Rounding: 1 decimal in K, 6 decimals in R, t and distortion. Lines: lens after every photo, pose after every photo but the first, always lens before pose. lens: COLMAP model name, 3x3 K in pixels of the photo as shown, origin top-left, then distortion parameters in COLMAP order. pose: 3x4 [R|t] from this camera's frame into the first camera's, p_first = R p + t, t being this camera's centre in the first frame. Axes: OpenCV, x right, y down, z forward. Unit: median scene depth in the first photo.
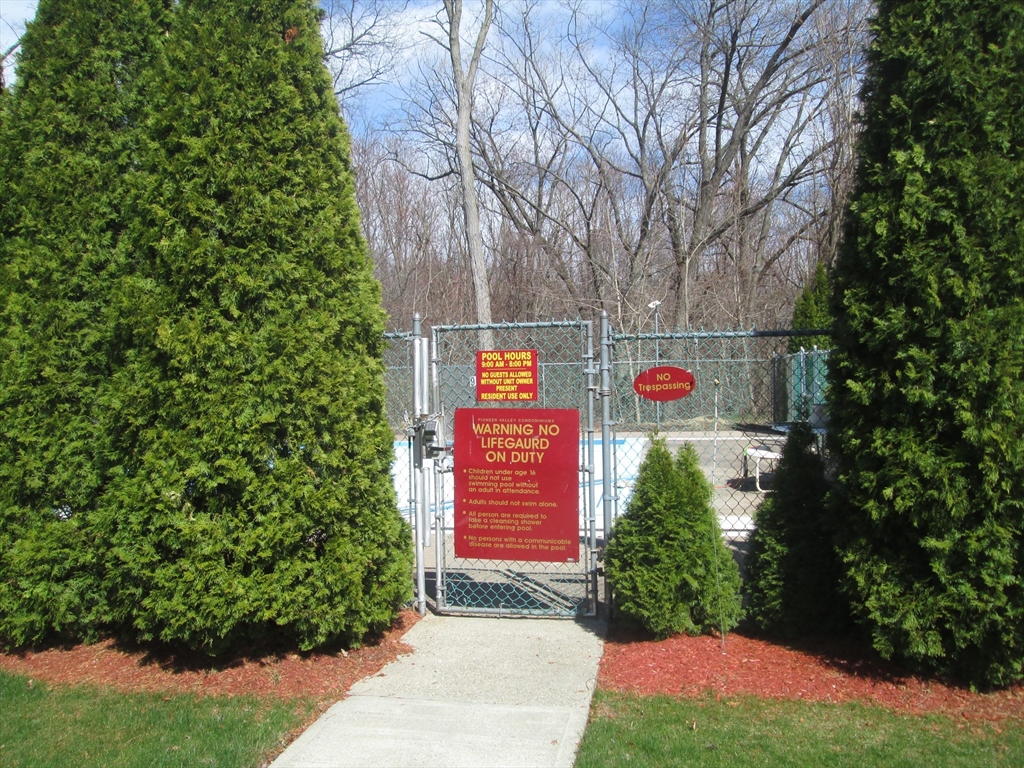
lens RADIAL K [[885.9, 0, 511.7], [0, 885.9, 384.5], [0, 0, 1]] dist [-0.042854, 0.062830]
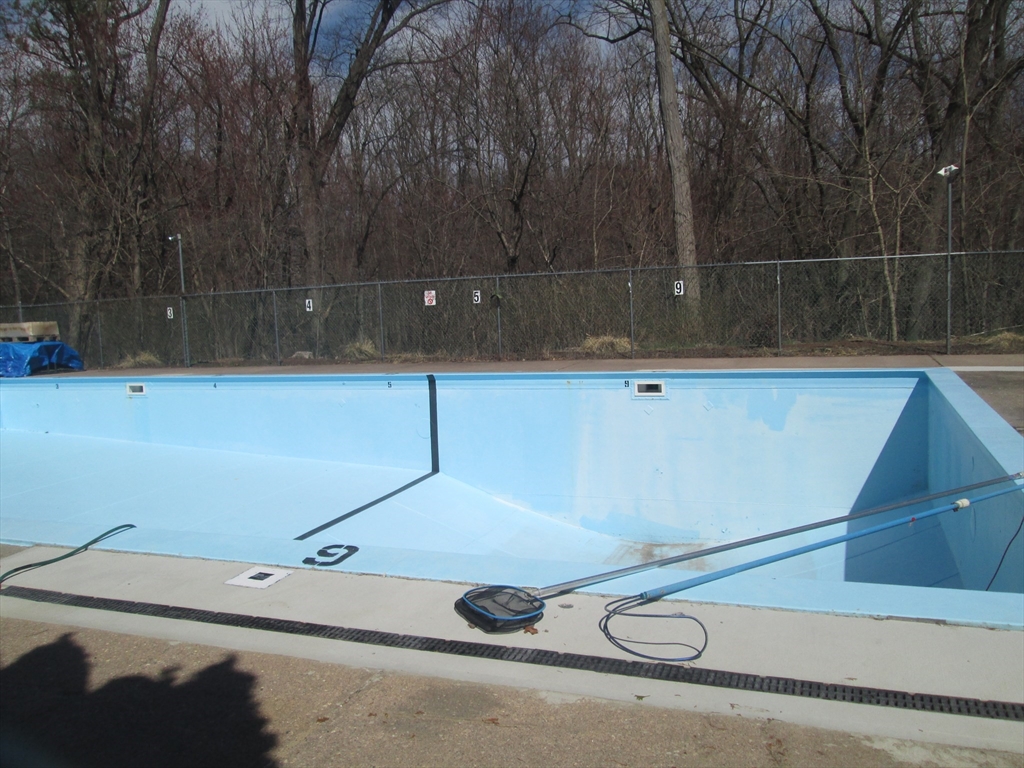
lens RADIAL K [[885.9, 0, 512.1], [0, 885.9, 383.4], [0, 0, 1]] dist [-0.042854, 0.062830]
pose [[0.980782, 0.002303, -0.195094, -0.023937], [0.017601, 0.994809, 0.100224, -0.000033], [0.194312, -0.101731, 0.975650, 0.156320]]
